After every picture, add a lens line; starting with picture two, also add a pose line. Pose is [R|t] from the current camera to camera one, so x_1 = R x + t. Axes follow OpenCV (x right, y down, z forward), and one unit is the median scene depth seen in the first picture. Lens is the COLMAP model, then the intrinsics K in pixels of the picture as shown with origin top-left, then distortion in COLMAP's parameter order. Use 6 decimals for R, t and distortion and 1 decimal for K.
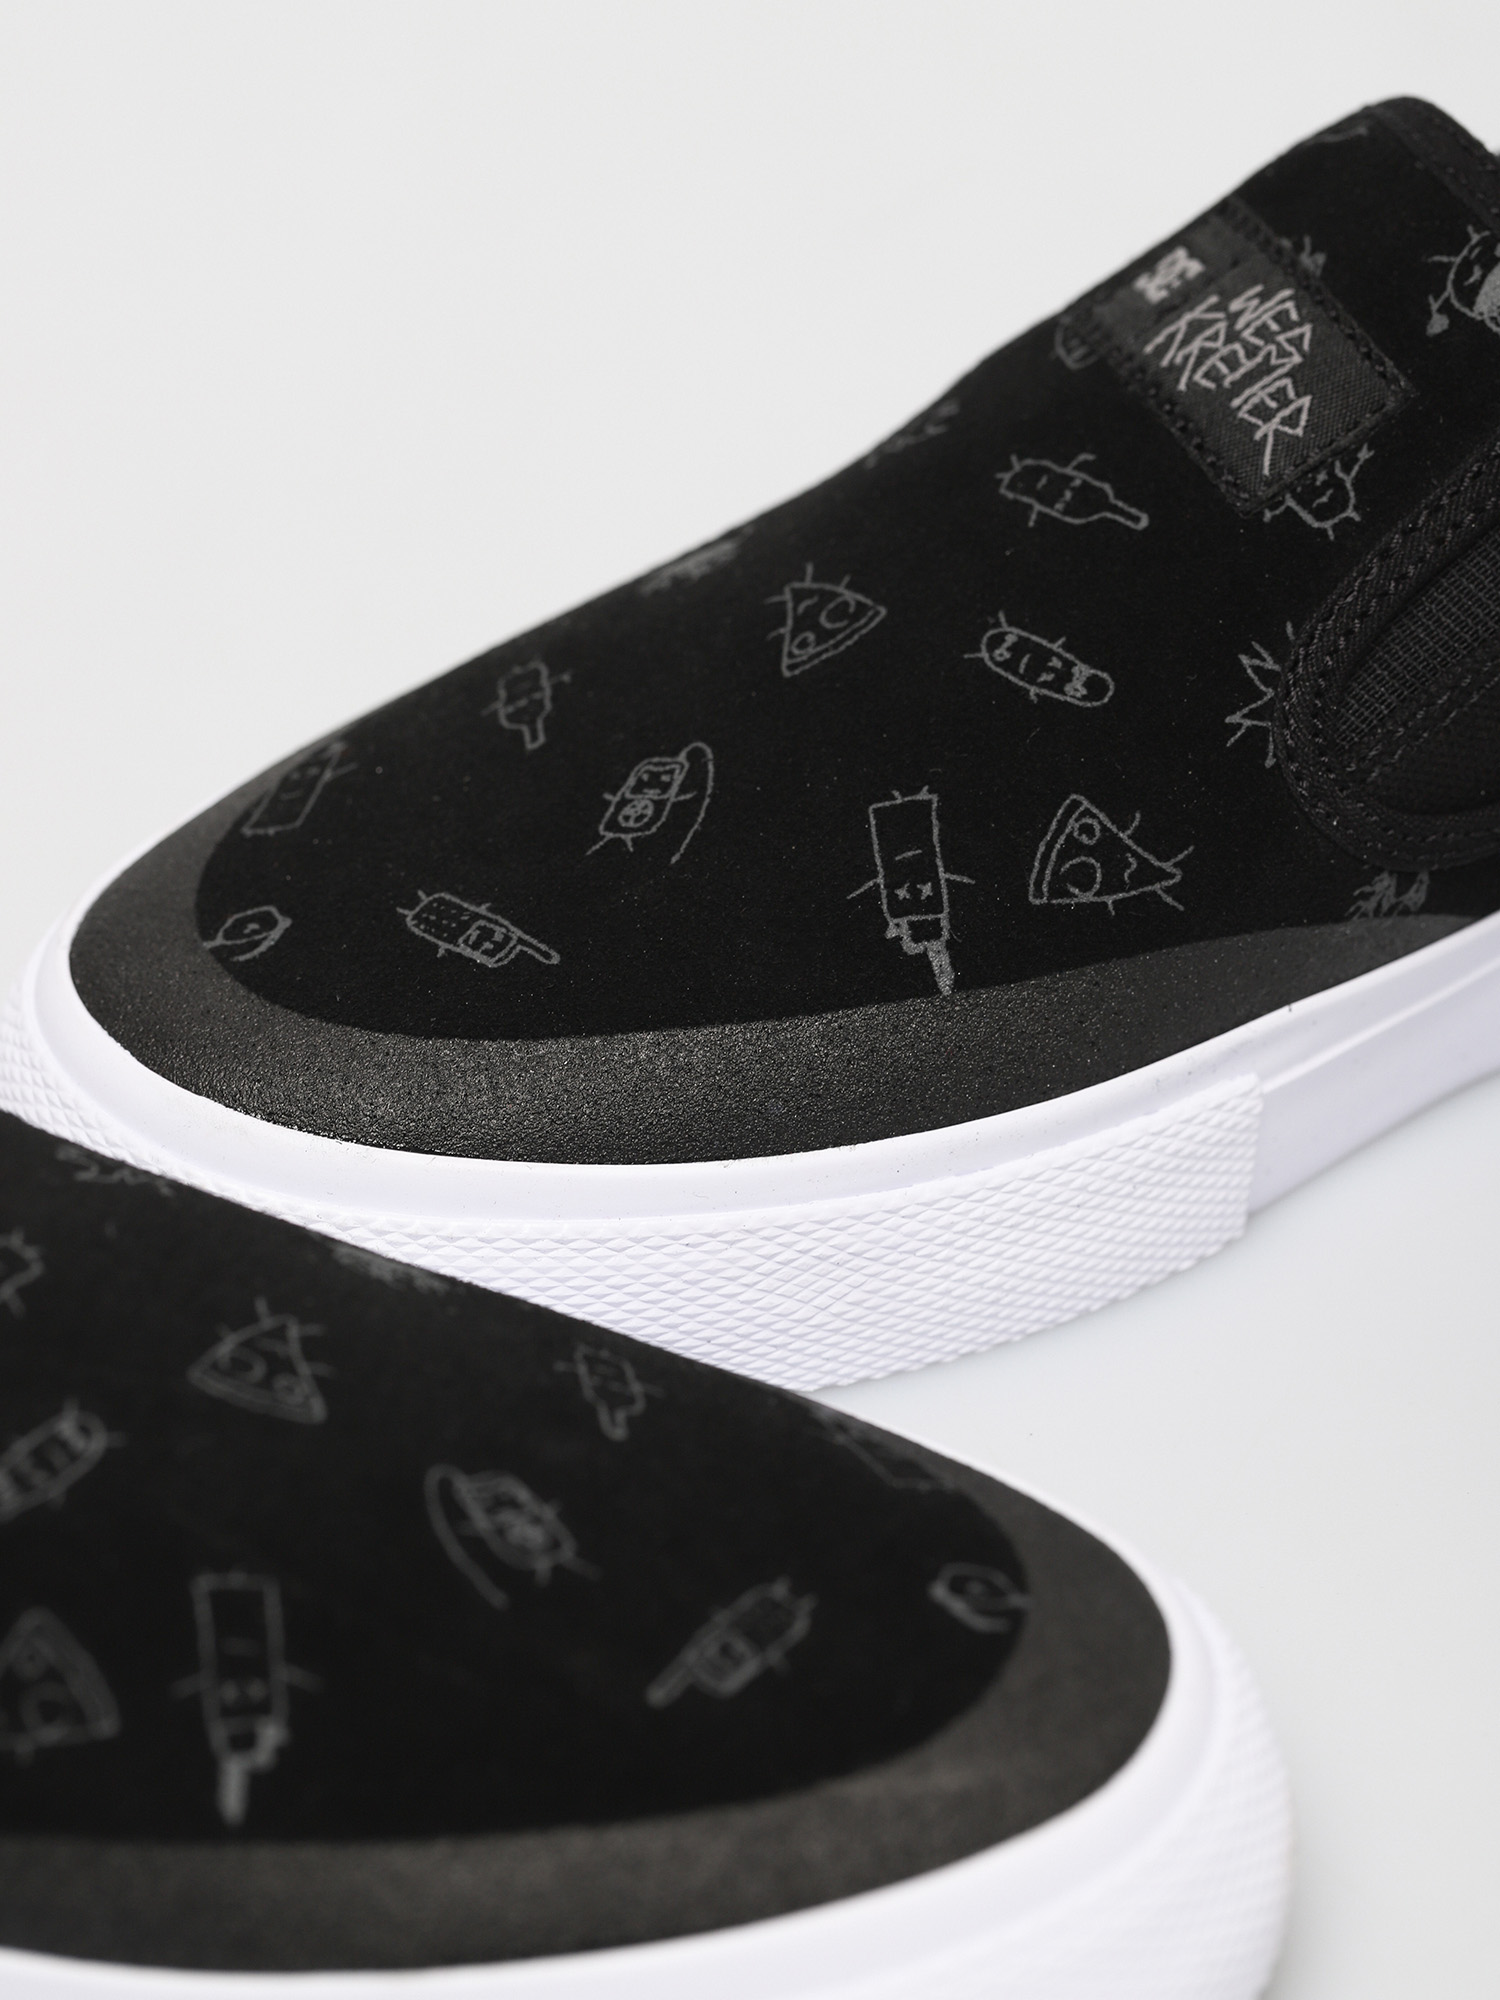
lens RADIAL K [[6443.0, 0, 750.0], [0, 6443.0, 1000.0], [0, 0, 1]] dist [-0.292433, 9.366753]
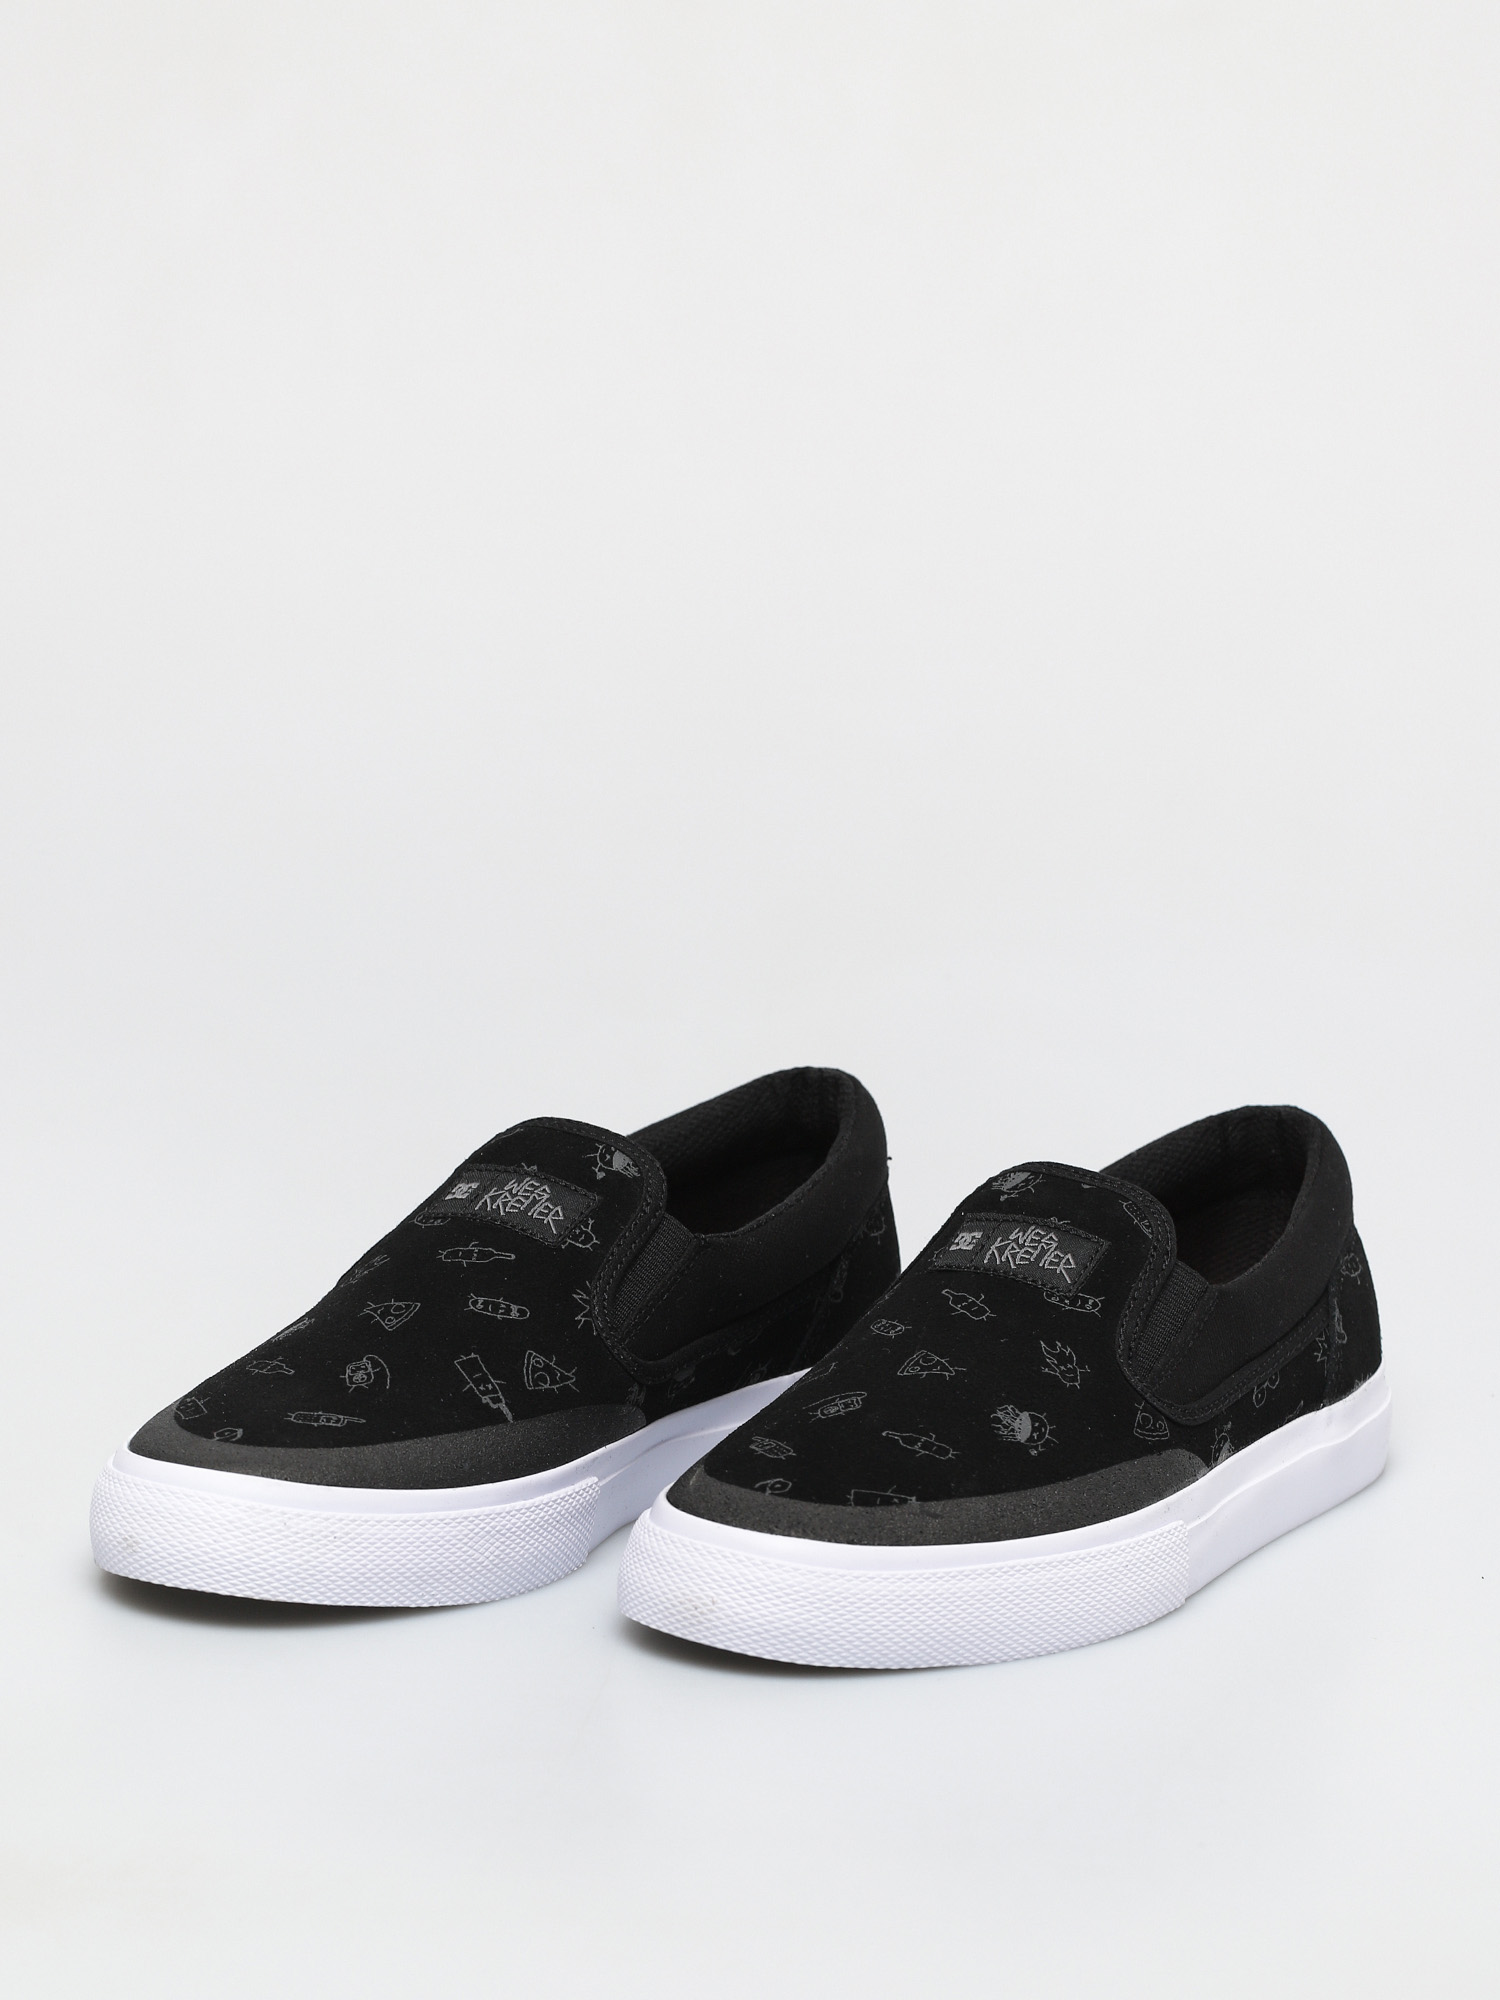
lens RADIAL K [[6443.0, 0, 750.0], [0, 6443.0, 1000.0], [0, 0, 1]] dist [-0.292433, 9.366753]
pose [[0.842124, -0.025604, 0.538676, -1.171916], [0.260689, 0.893740, -0.365061, 0.750422], [-0.472089, 0.447854, 0.759315, -0.927021]]
